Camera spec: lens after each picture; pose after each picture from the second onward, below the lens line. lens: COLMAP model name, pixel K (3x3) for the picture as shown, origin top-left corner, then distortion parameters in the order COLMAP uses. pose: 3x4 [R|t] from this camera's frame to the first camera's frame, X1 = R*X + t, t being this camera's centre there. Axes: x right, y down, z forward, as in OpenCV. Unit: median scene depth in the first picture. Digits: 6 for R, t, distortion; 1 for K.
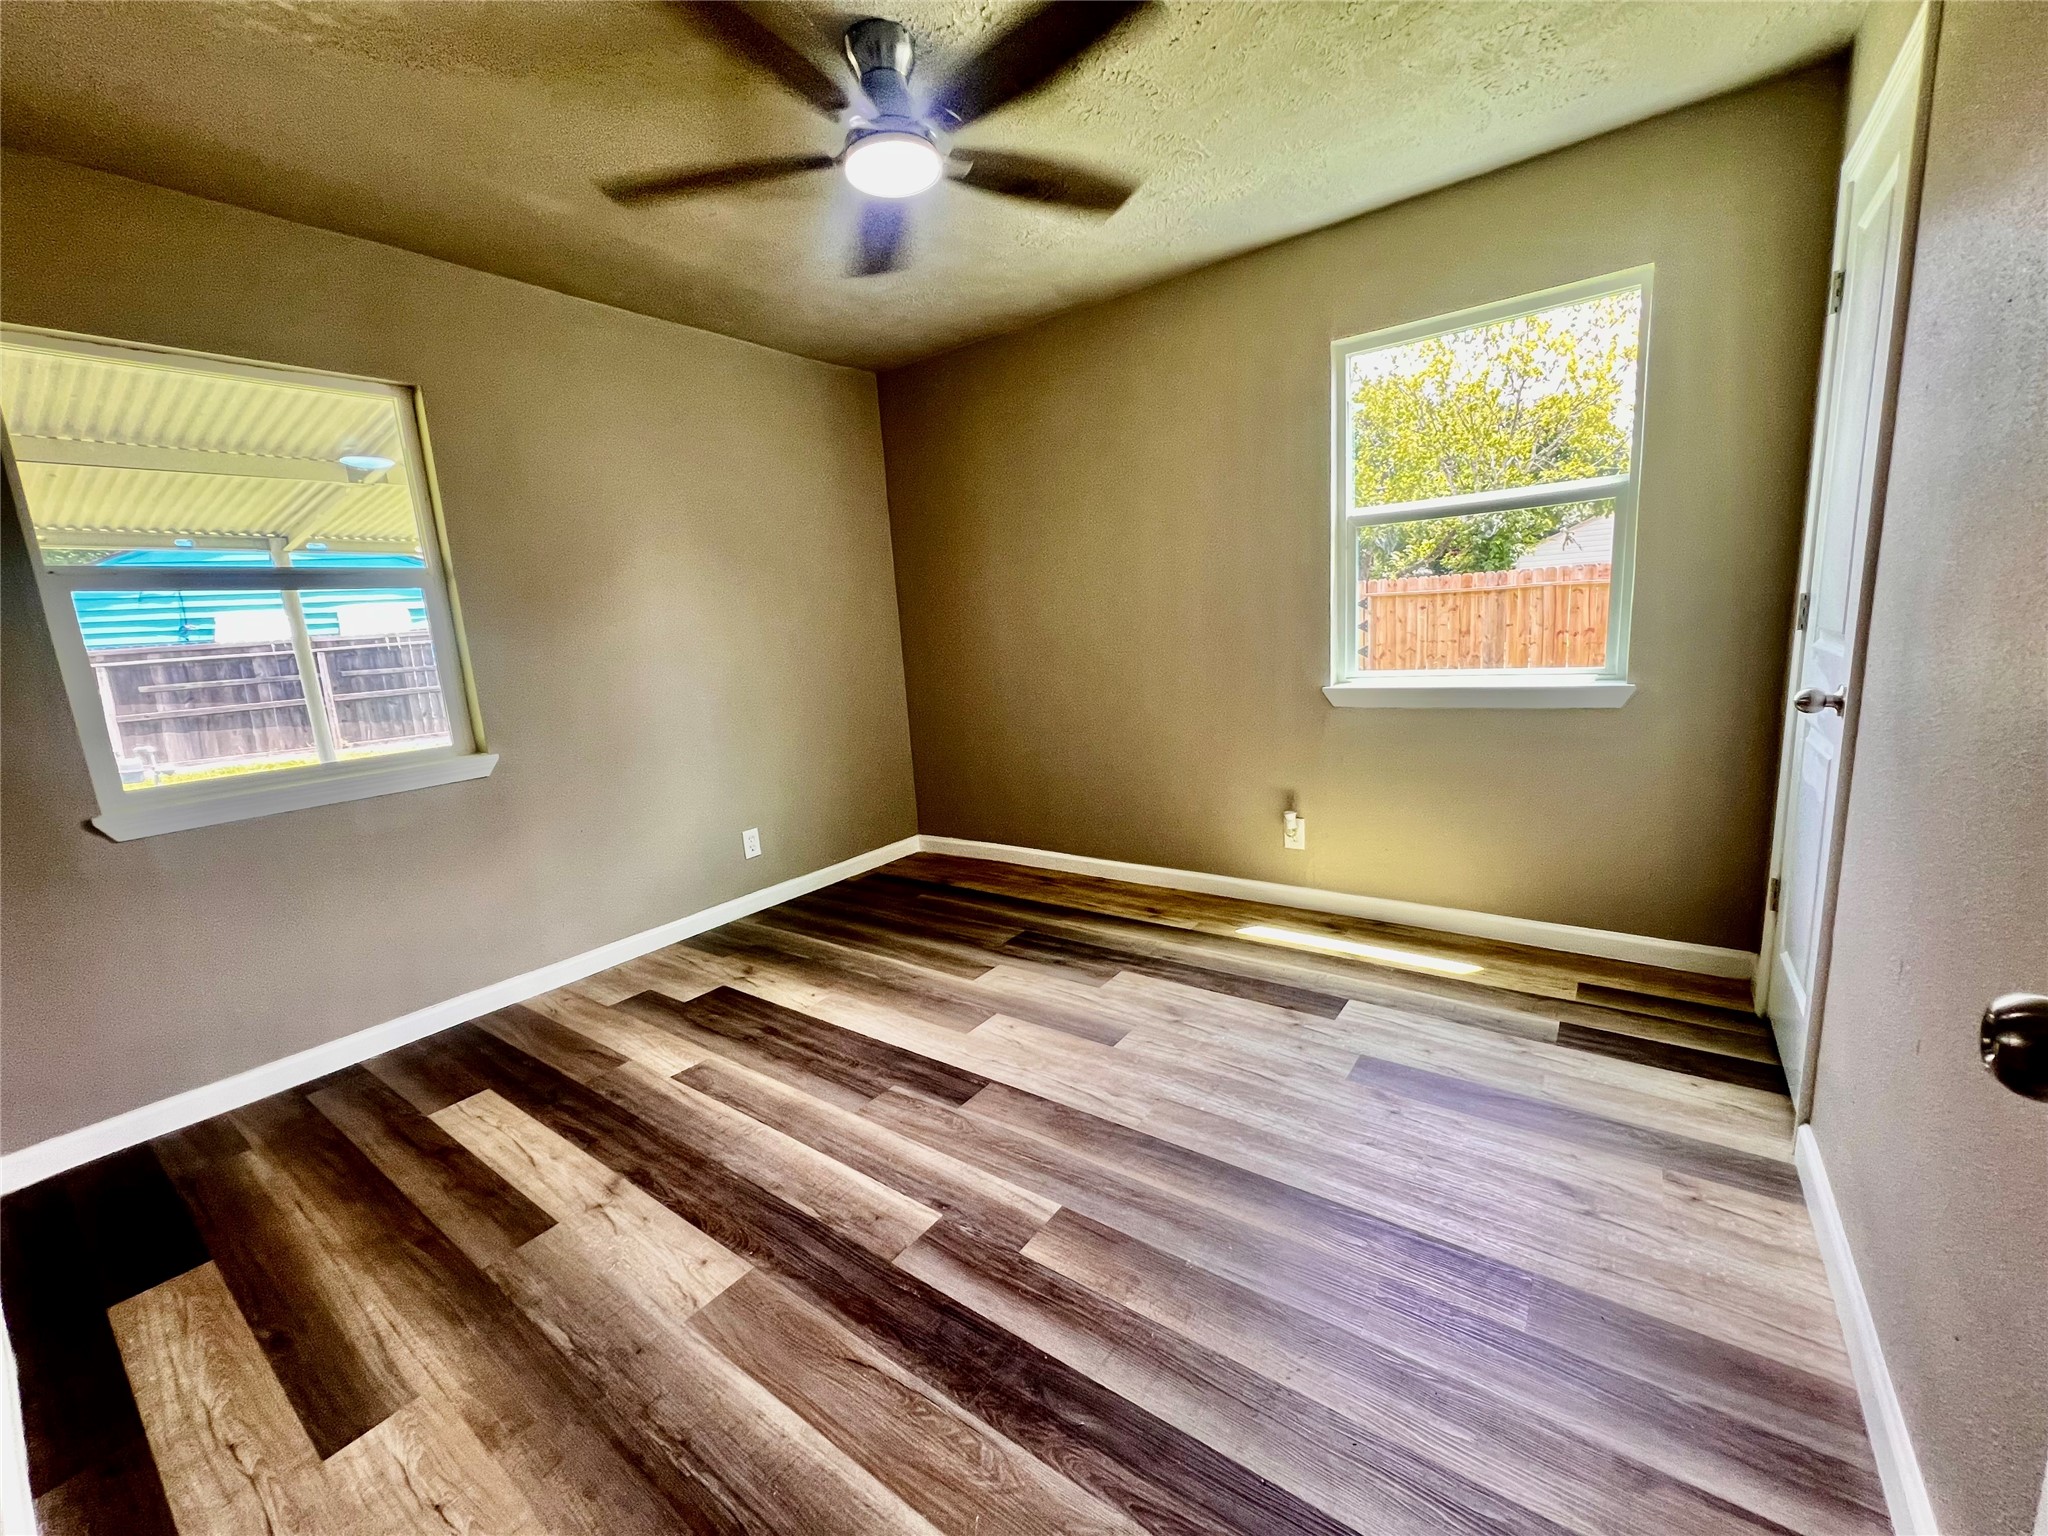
lens RADIAL K [[819.3, 0, 1036.9], [0, 819.3, 778.7], [0, 0, 1]] dist [-0.003502, 0.001214]
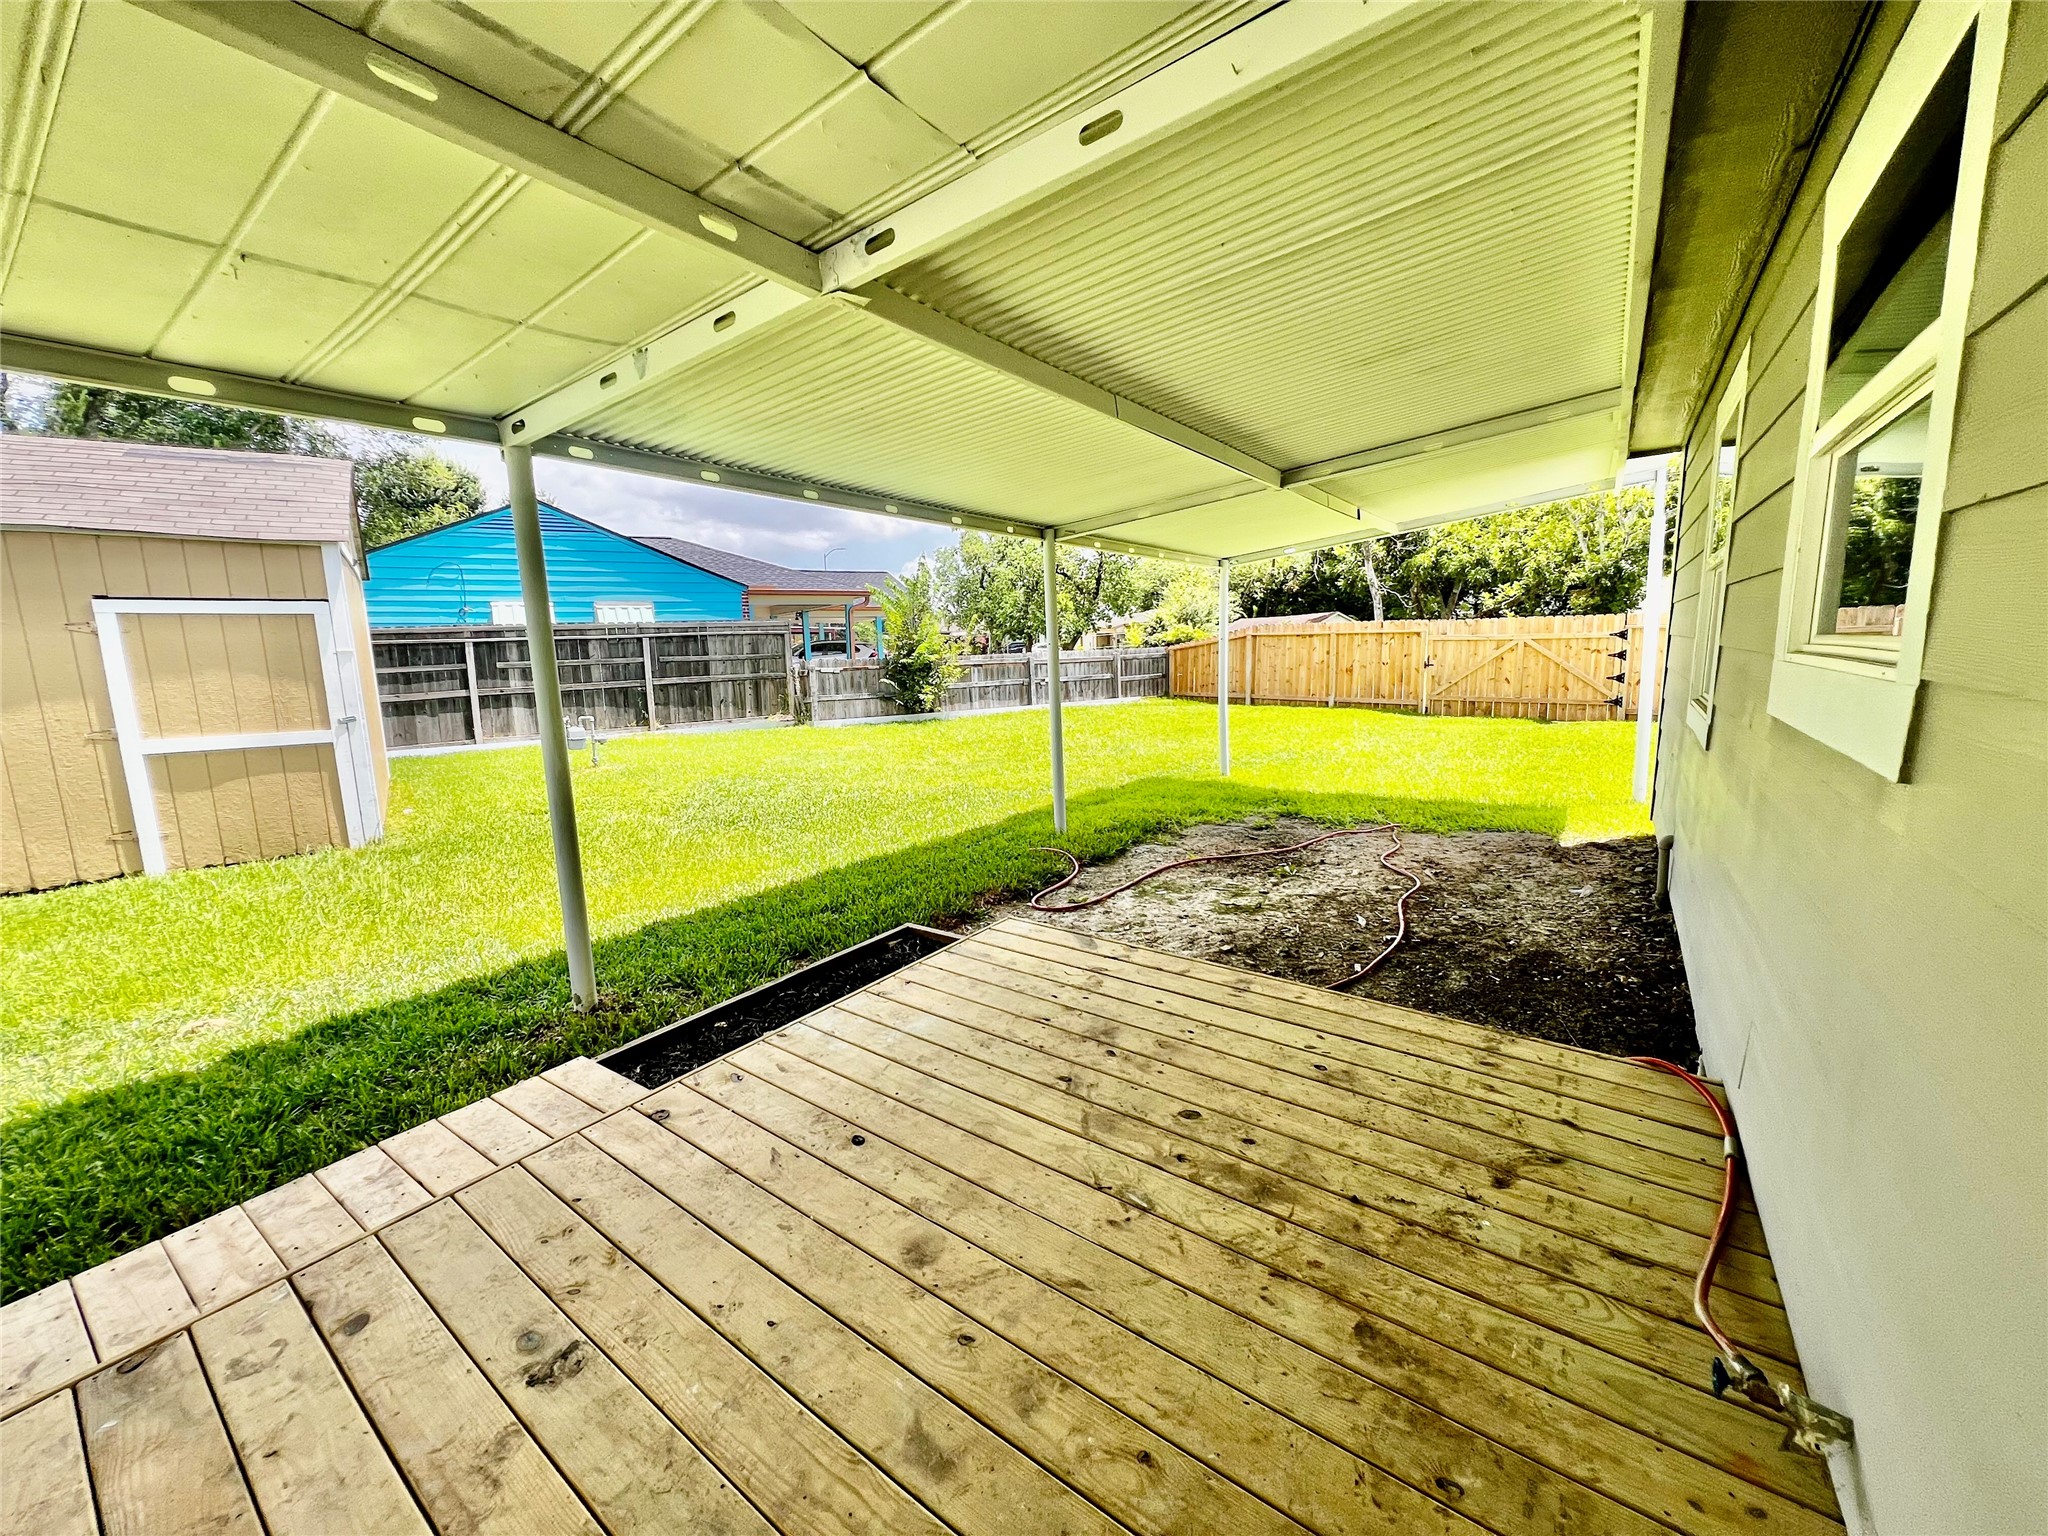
lens RADIAL K [[819.3, 0, 1021.8], [0, 819.3, 768.2], [0, 0, 1]] dist [-0.003502, 0.001214]
pose [[0.998690, 0.035386, 0.036959, -0.419062], [-0.033691, 0.998395, -0.045520, 0.041666], [-0.038511, 0.044216, 0.998279, -0.050939]]
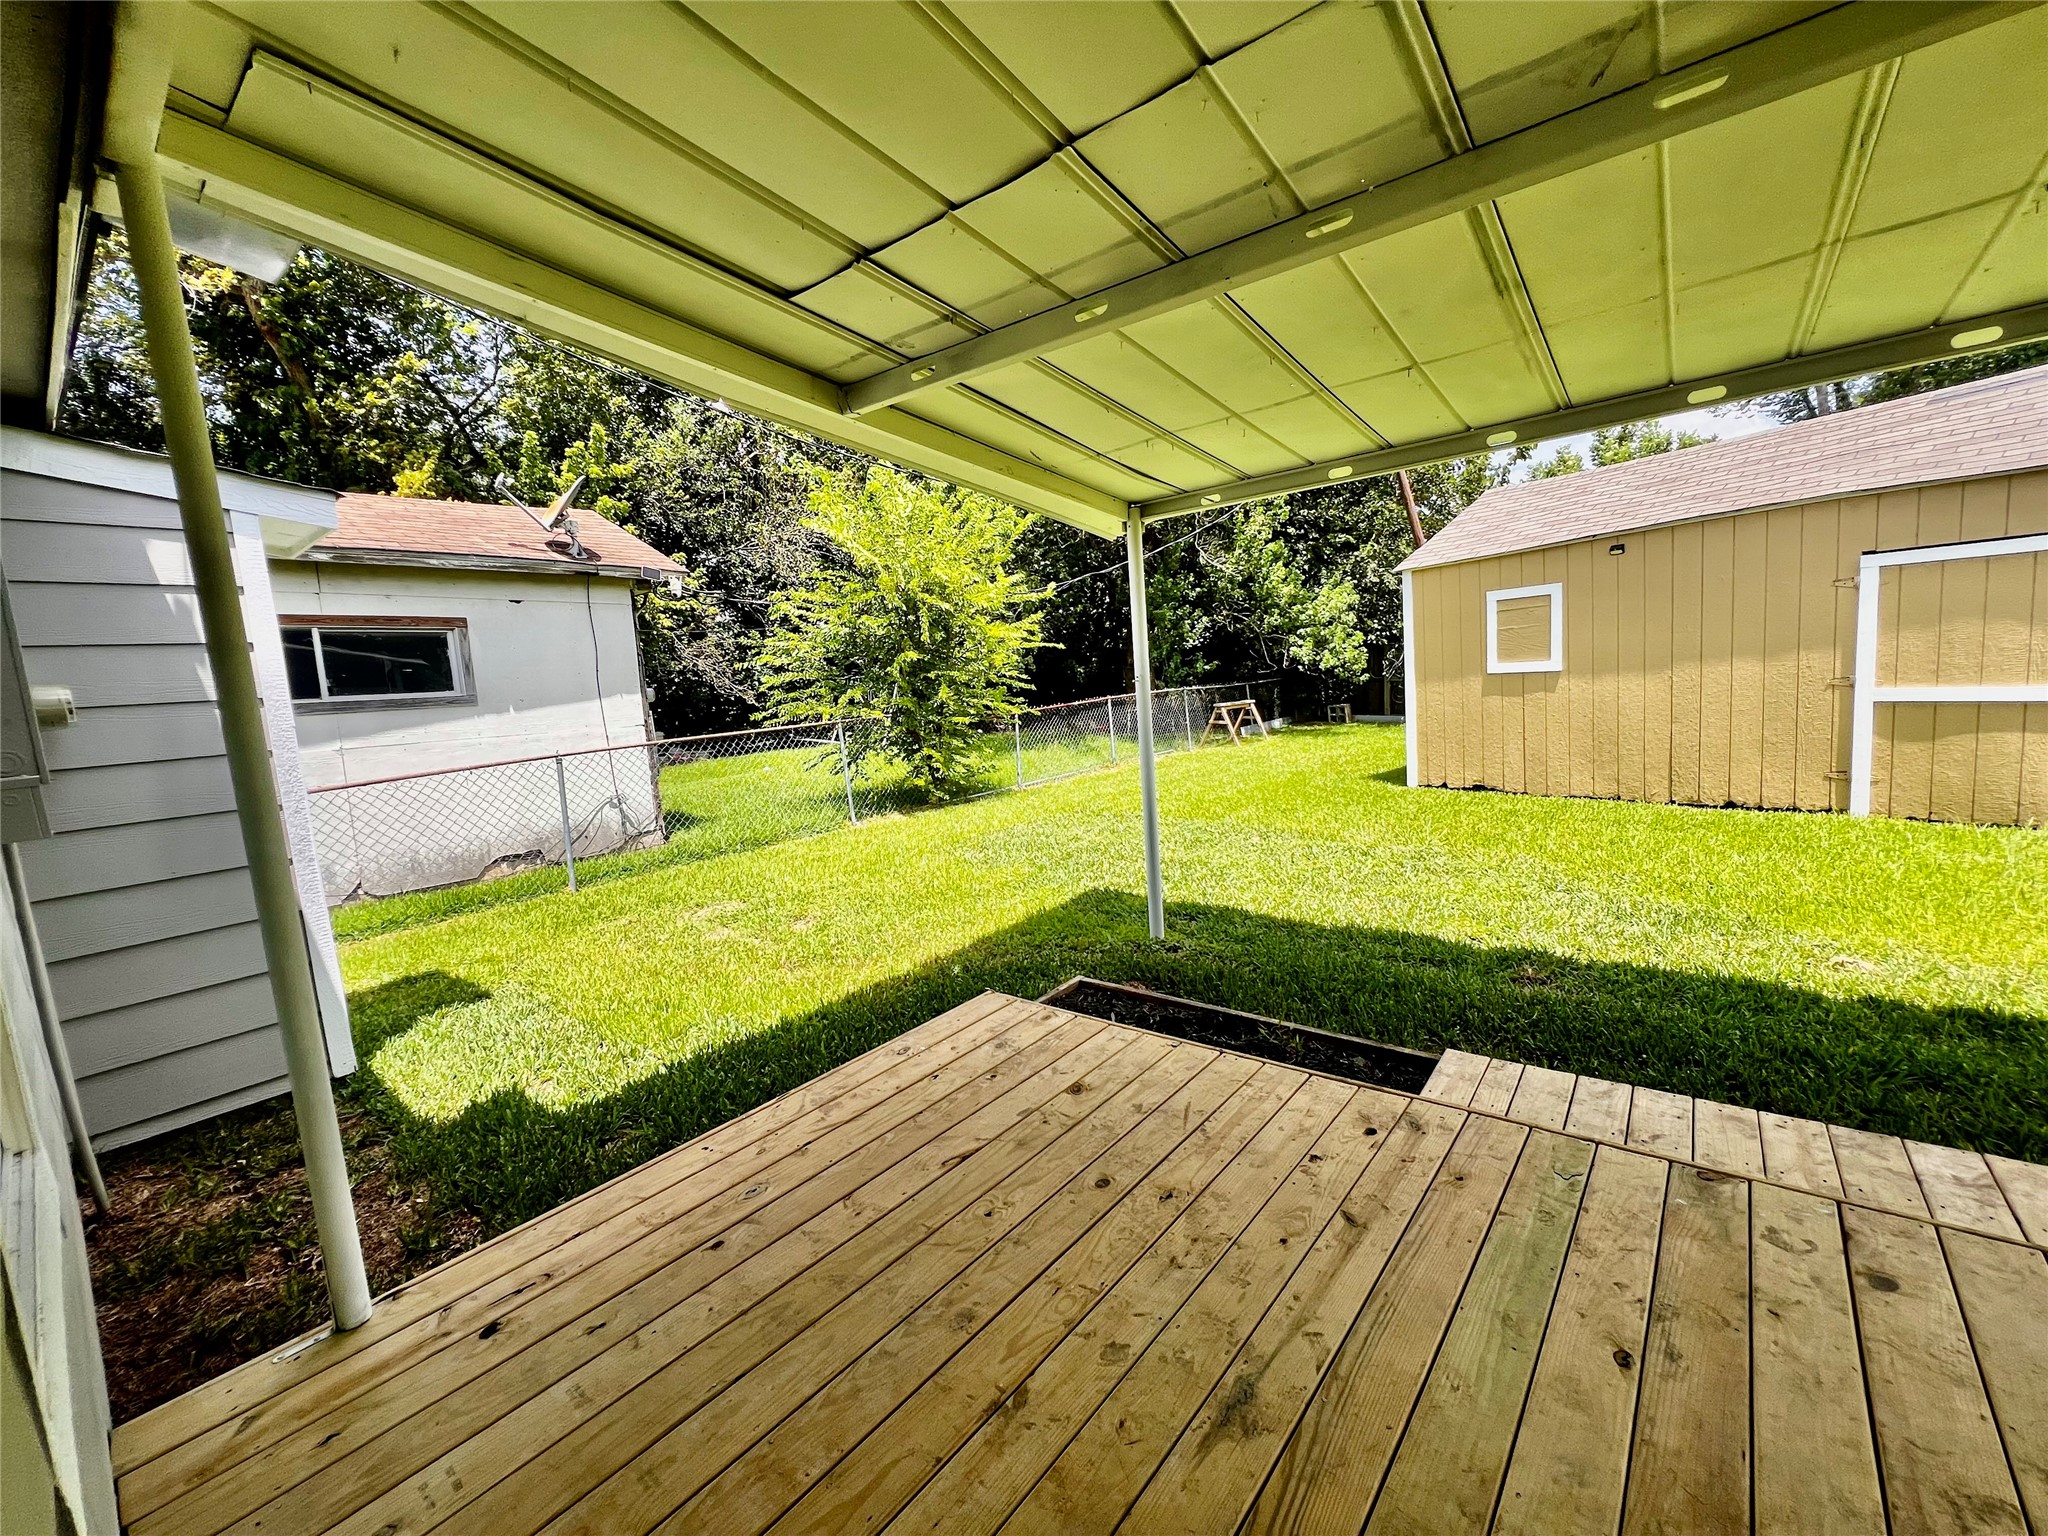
lens RADIAL K [[819.3, 0, 1029.1], [0, 819.3, 767.5], [0, 0, 1]] dist [-0.003502, 0.001214]
pose [[-0.031165, 0.182974, -0.982624, -0.399918], [-0.120029, 0.975302, 0.185417, 0.038333], [0.992281, 0.123722, -0.008433, -0.059074]]
